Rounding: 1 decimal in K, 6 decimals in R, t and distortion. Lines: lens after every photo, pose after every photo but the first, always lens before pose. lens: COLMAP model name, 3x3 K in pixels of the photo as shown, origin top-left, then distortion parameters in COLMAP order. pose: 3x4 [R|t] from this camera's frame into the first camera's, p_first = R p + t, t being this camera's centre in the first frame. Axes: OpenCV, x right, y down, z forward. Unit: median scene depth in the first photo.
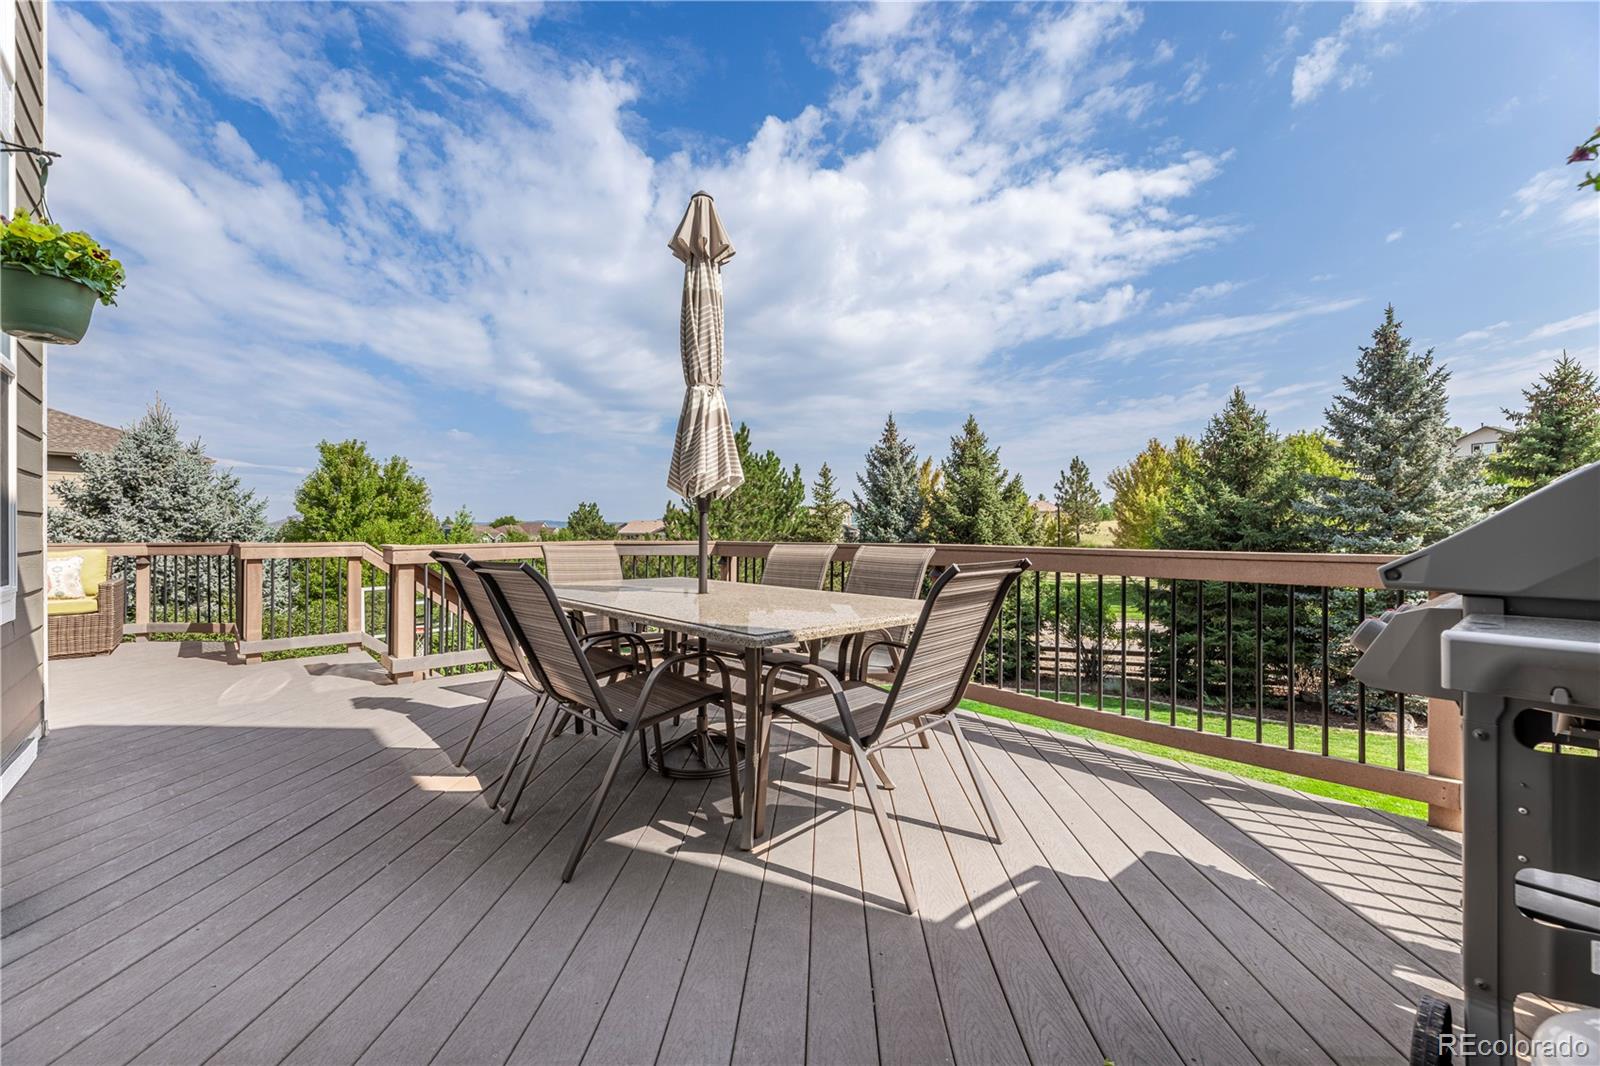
lens RADIAL K [[649.5, 0, 793.9], [0, 649.5, 527.7], [0, 0, 1]] dist [-0.000422, -0.000098]
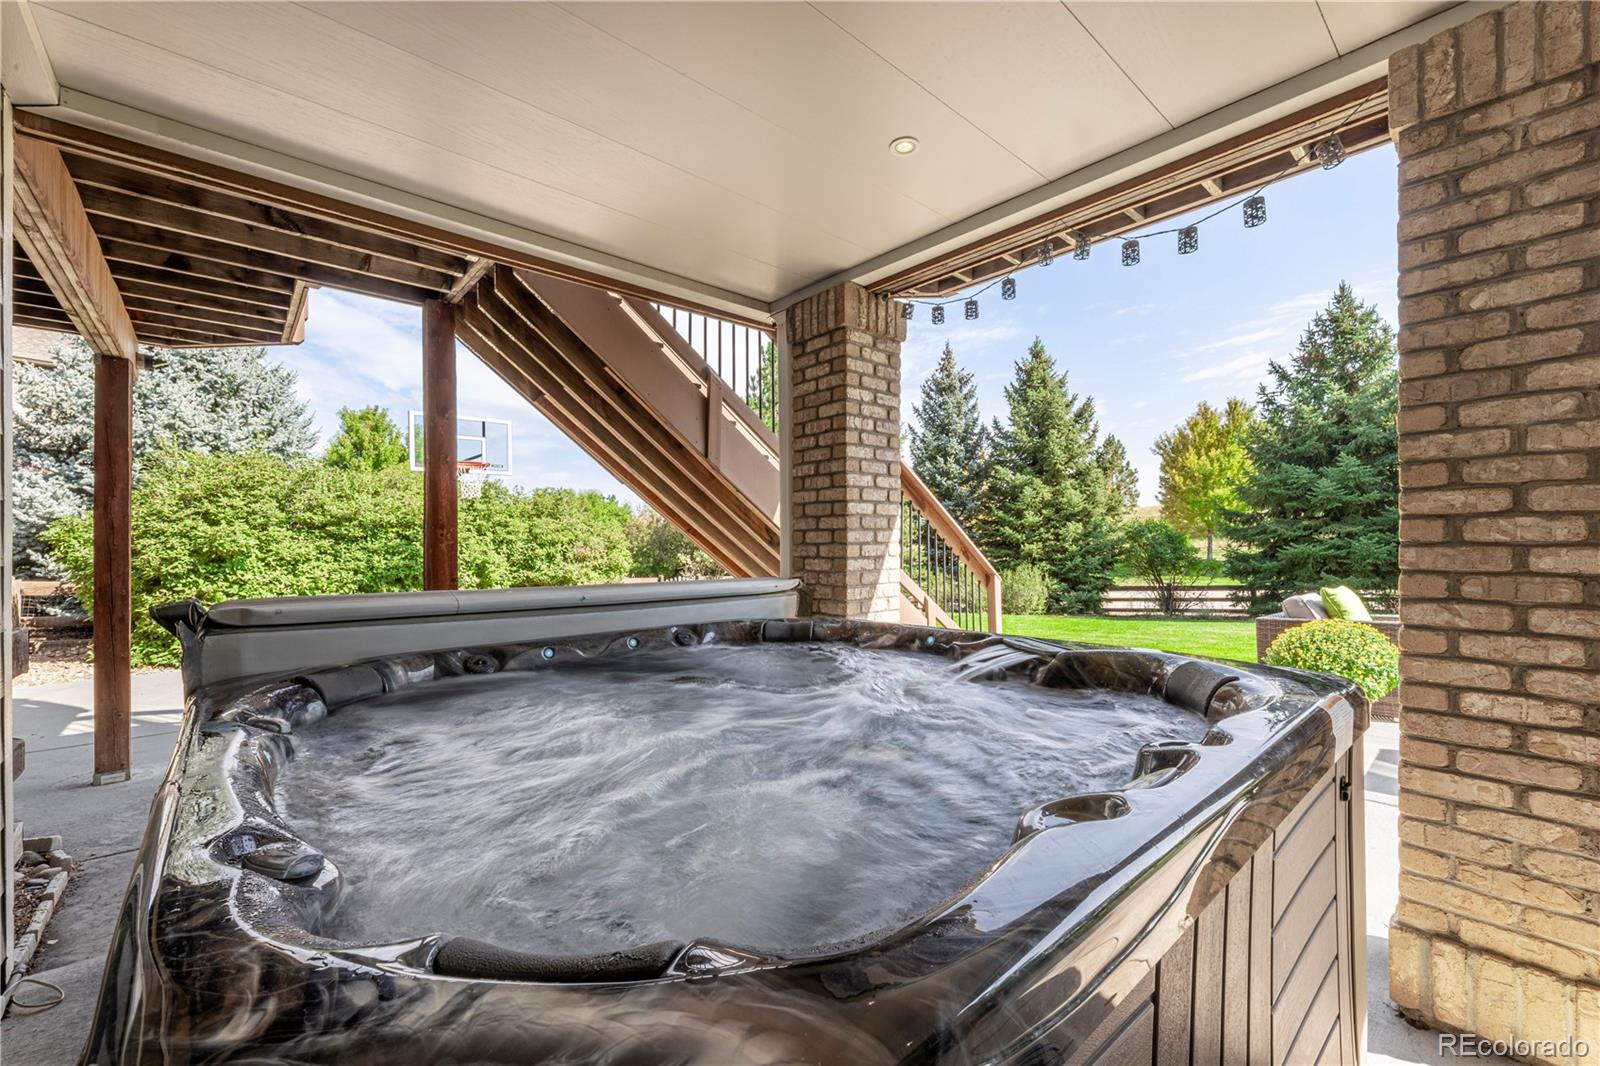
lens RADIAL K [[649.5, 0, 798.0], [0, 649.5, 542.7], [0, 0, 1]] dist [-0.000422, -0.000098]
pose [[0.999947, -0.001360, -0.010208, -0.059937], [0.001375, 0.999998, 0.001425, 0.116786], [0.010206, -0.001439, 0.999947, 0.058041]]
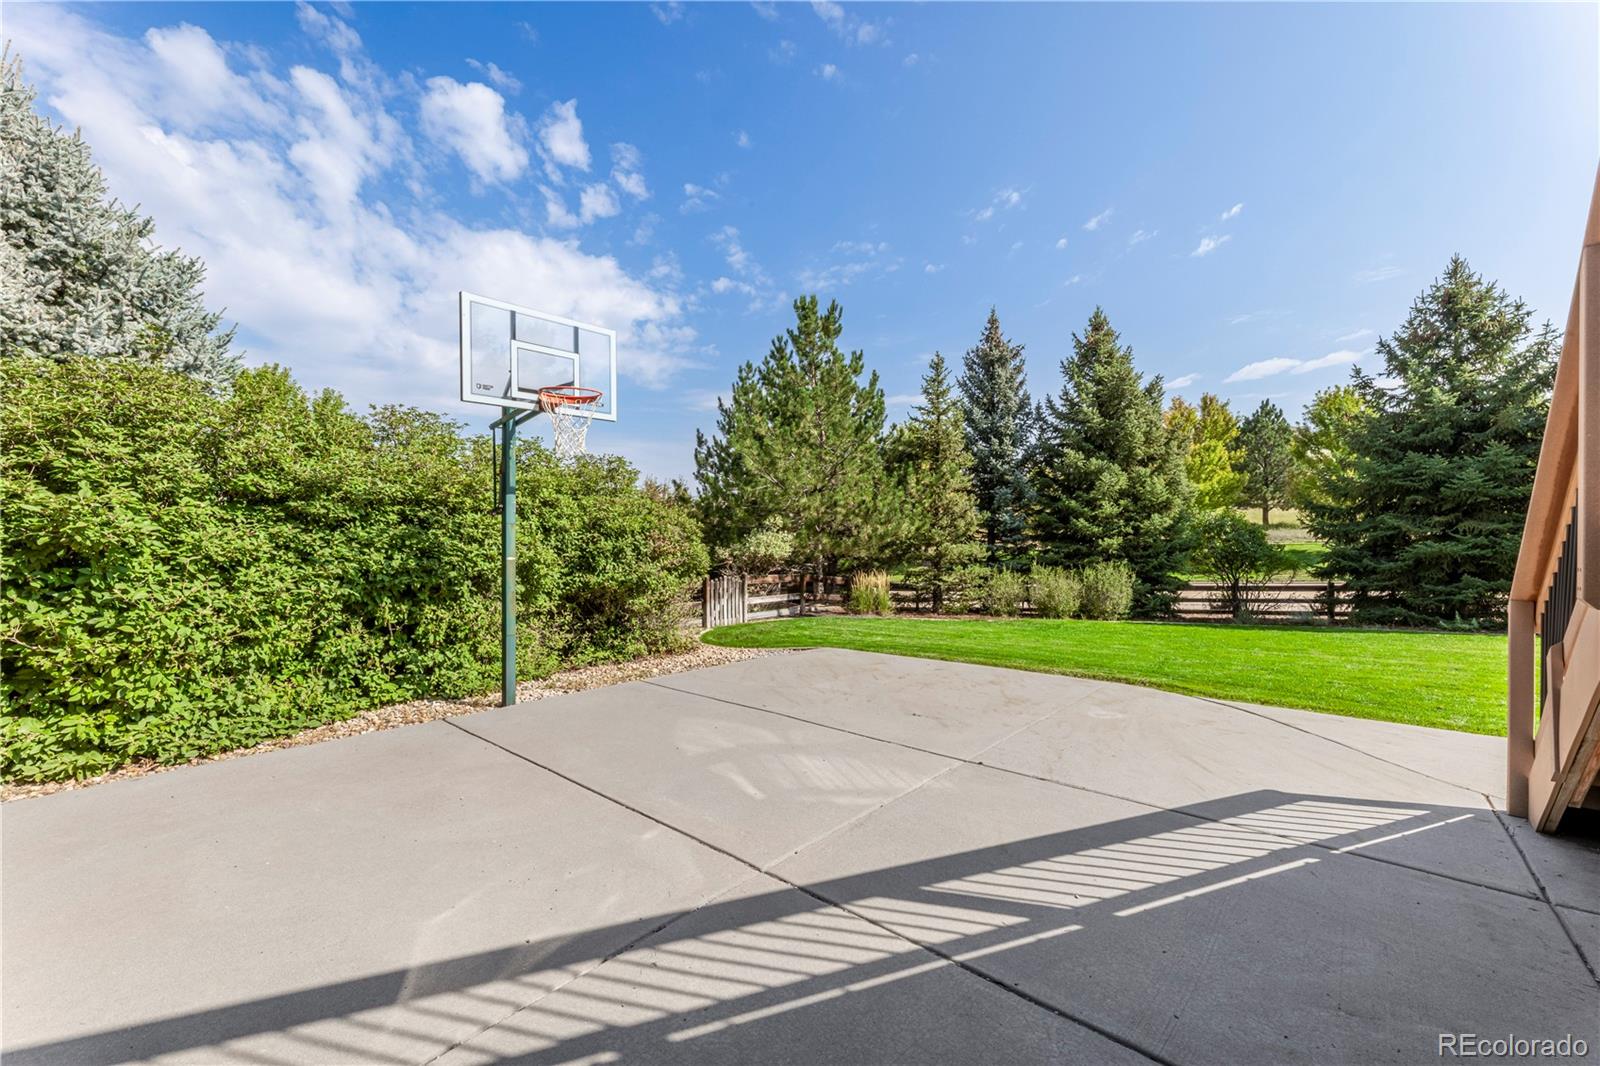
lens RADIAL K [[649.5, 0, 799.3], [0, 649.5, 537.4], [0, 0, 1]] dist [-0.000422, -0.000098]
pose [[0.993817, 0.009179, 0.110655, -0.192504], [-0.010231, 0.999908, 0.008945, 0.116158], [-0.110562, -0.010022, 0.993819, 0.200694]]
